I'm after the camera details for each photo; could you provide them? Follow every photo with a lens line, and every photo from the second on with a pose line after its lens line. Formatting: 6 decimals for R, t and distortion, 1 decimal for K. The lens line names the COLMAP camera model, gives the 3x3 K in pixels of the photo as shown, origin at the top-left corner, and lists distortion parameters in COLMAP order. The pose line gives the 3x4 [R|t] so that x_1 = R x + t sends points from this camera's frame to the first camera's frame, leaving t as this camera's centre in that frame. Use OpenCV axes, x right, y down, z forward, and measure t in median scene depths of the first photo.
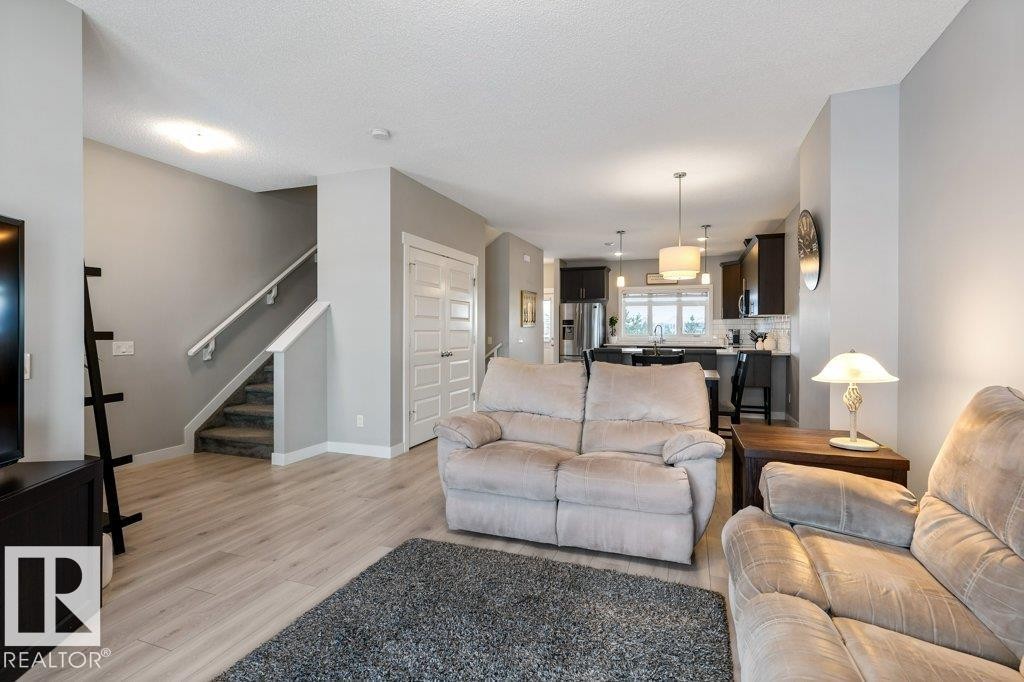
lens RADIAL K [[460.5, 0, 511.4], [0, 460.5, 336.7], [0, 0, 1]] dist [0.002337, -0.002189]
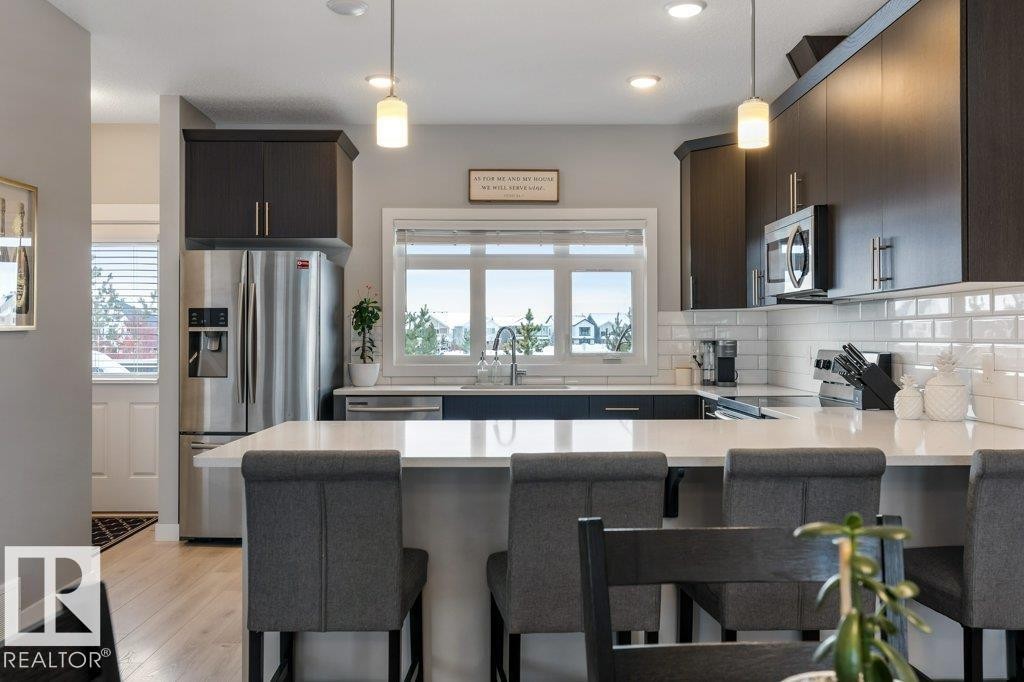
lens RADIAL K [[862.1, 0, 512.5], [0, 862.1, 342.2], [0, 0, 1]] dist [0.019030, 0.003486]
pose [[0.924115, -0.003569, 0.382097, 0.091506], [0.008580, 0.999898, -0.011411, -0.007996], [-0.382017, 0.013824, 0.924052, 0.433967]]
